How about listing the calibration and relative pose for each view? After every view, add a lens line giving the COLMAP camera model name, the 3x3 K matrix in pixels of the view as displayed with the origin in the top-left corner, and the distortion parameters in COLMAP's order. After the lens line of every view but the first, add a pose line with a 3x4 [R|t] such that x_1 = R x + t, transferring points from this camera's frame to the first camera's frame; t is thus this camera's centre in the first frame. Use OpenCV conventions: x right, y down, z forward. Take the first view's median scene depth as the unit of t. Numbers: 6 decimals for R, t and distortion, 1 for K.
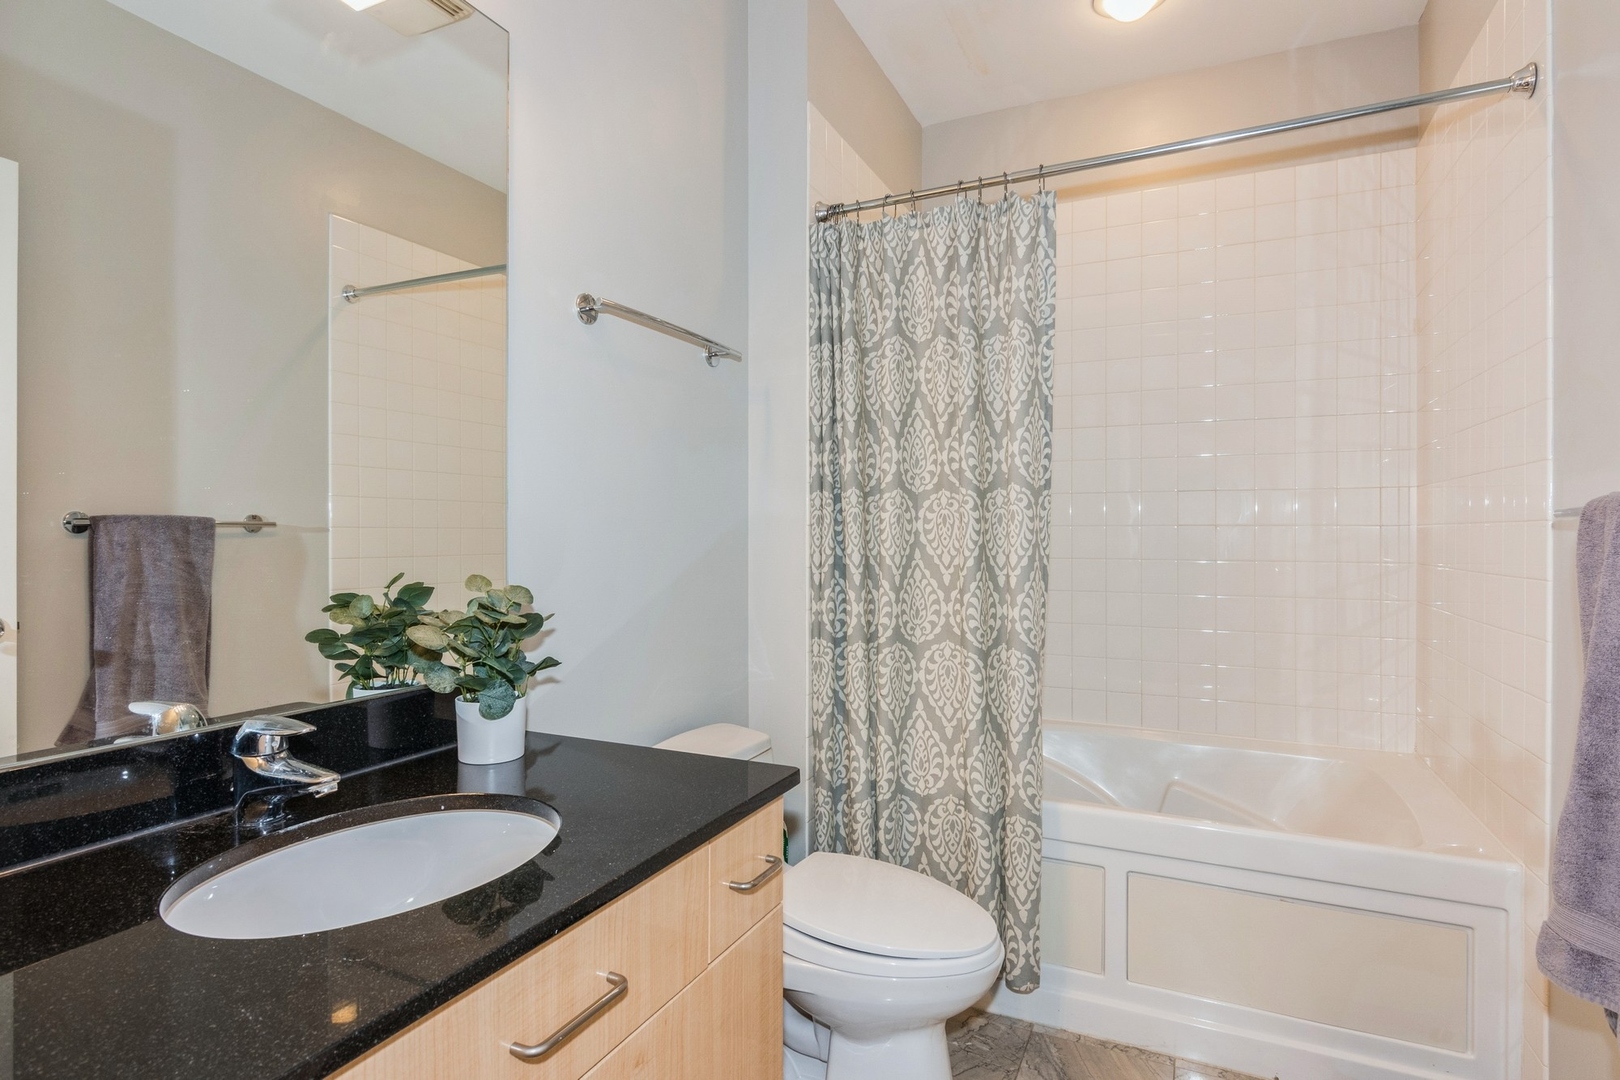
lens RADIAL K [[822.7, 0, 818.6], [0, 822.7, 533.0], [0, 0, 1]] dist [-0.004027, 0.000147]
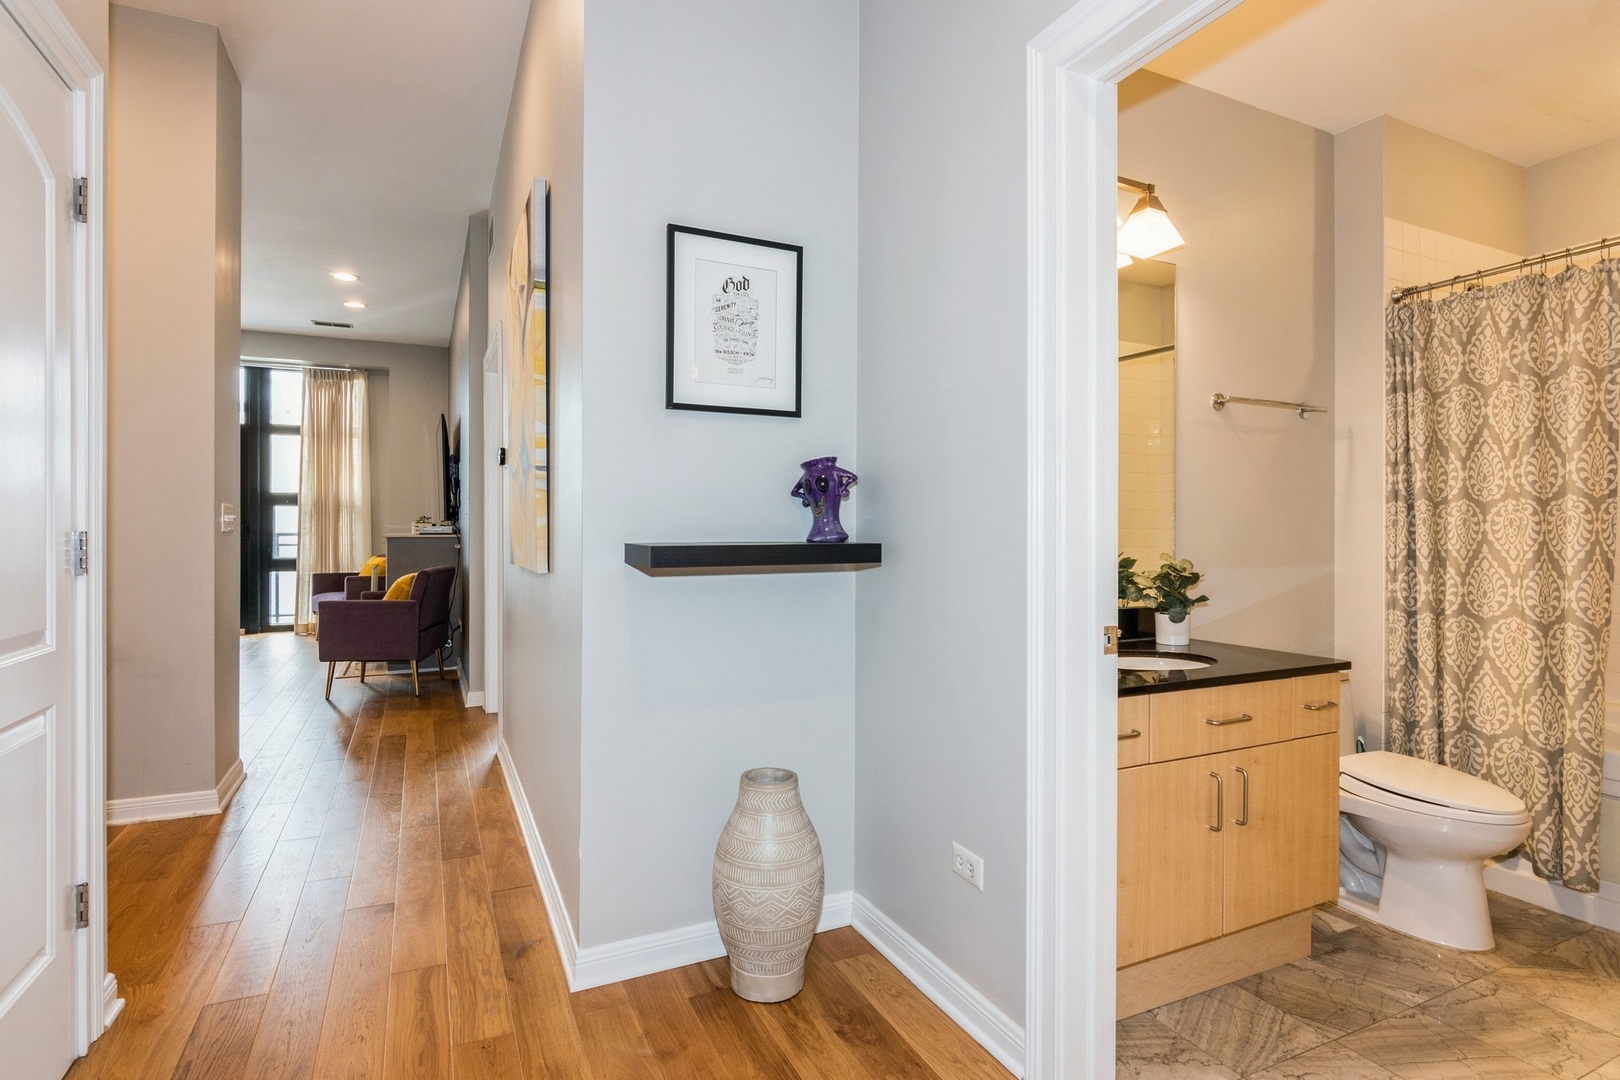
lens RADIAL K [[822.7, 0, 818.6], [0, 822.7, 533.0], [0, 0, 1]] dist [-0.004027, 0.000147]
pose [[0.776476, 0.001717, -0.630145, 0.121422], [-0.000687, 0.999998, 0.001878, -0.001120], [0.630146, -0.001025, 0.776476, -0.677784]]
